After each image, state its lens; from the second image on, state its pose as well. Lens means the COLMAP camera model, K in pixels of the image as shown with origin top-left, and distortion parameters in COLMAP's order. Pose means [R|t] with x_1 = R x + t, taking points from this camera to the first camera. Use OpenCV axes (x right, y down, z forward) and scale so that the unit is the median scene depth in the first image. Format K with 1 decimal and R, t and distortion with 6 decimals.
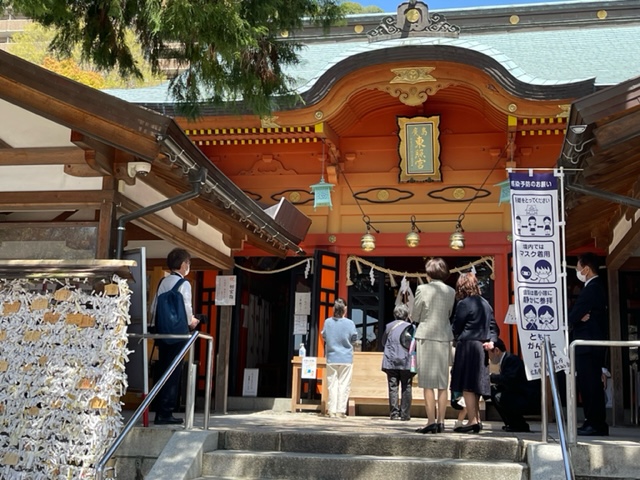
lens RADIAL K [[835.2, 0, 315.0], [0, 835.2, 241.5], [0, 0, 1]] dist [0.118441, 0.000000]
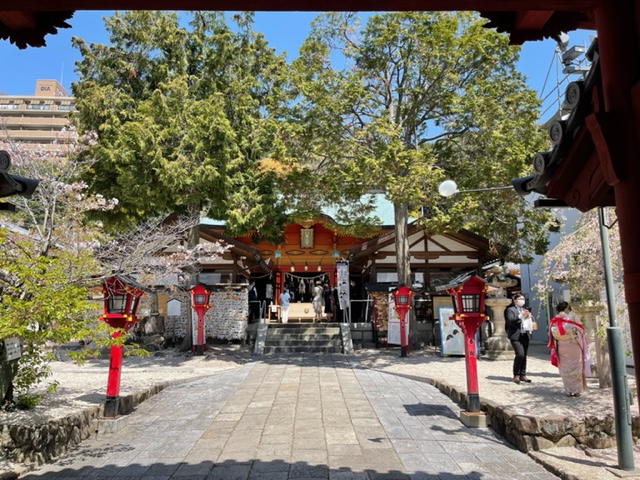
lens RADIAL K [[482.2, 0, 321.9], [0, 482.2, 236.6], [0, 0, 1]] dist [0.007515, 0.000219]
pose [[0.976644, 0.001544, 0.214860, -0.235435], [-0.002446, 0.999989, 0.003935, -0.138142], [-0.214852, -0.004369, 0.976637, -0.876343]]
